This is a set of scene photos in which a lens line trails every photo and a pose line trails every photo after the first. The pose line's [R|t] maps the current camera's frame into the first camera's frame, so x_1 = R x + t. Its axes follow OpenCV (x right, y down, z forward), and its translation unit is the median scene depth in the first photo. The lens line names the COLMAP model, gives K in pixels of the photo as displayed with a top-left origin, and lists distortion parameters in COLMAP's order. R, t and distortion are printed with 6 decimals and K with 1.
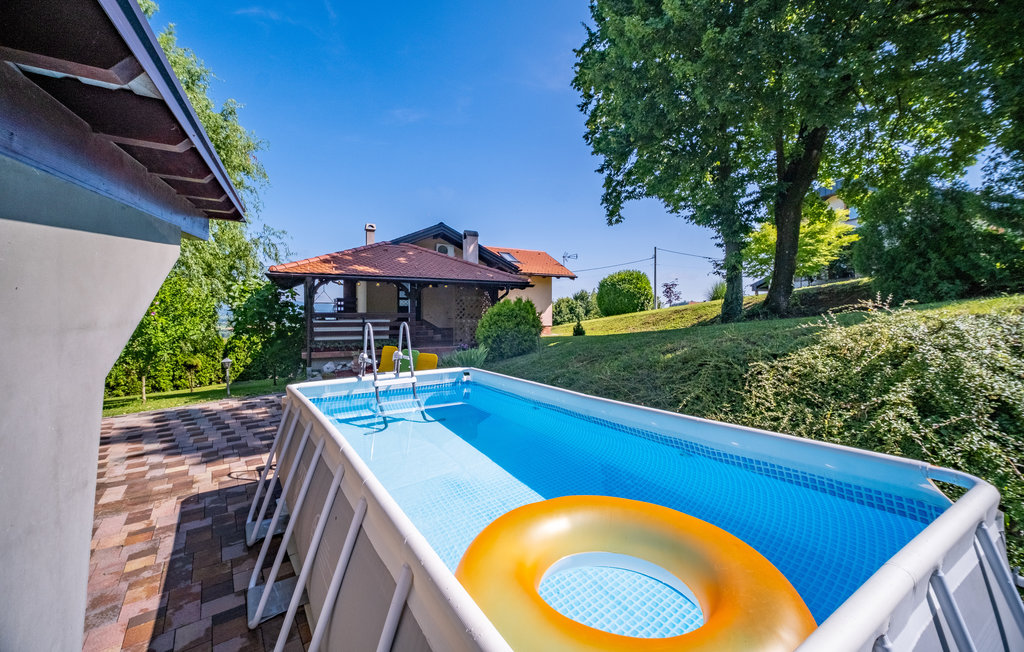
lens RADIAL K [[435.6, 0, 532.4], [0, 435.6, 326.2], [0, 0, 1]] dist [-0.012055, 0.000000]
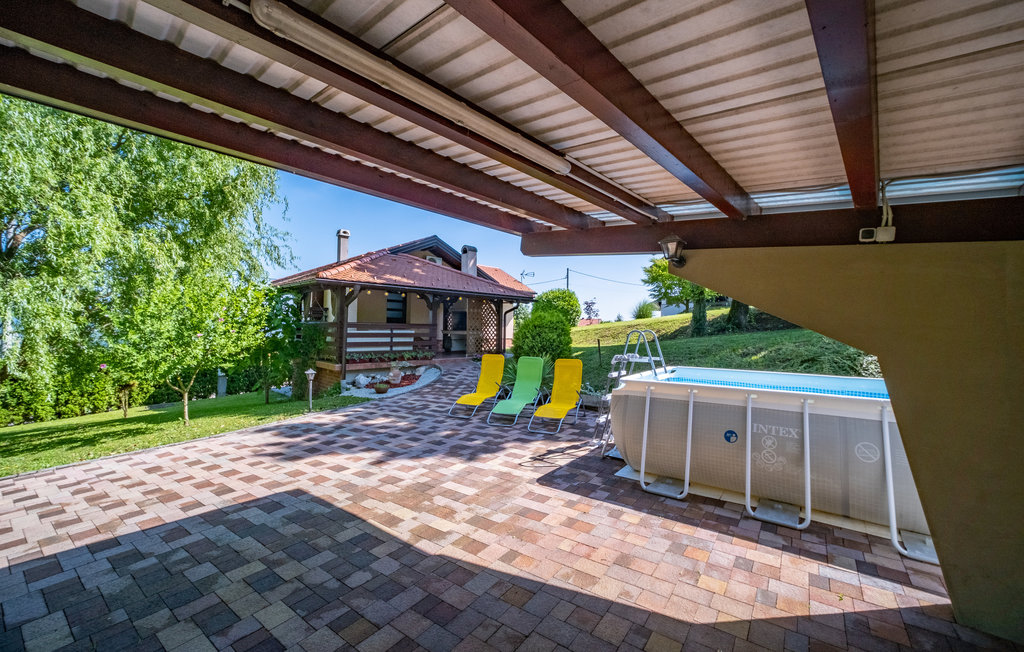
lens RADIAL K [[435.6, 0, 532.4], [0, 435.6, 326.2], [0, 0, 1]] dist [-0.012055, 0.000000]
pose [[0.946737, 0.012357, 0.321770, -0.412270], [-0.000924, 0.999363, -0.035662, 0.011044], [-0.322006, 0.033465, 0.946146, -0.029150]]
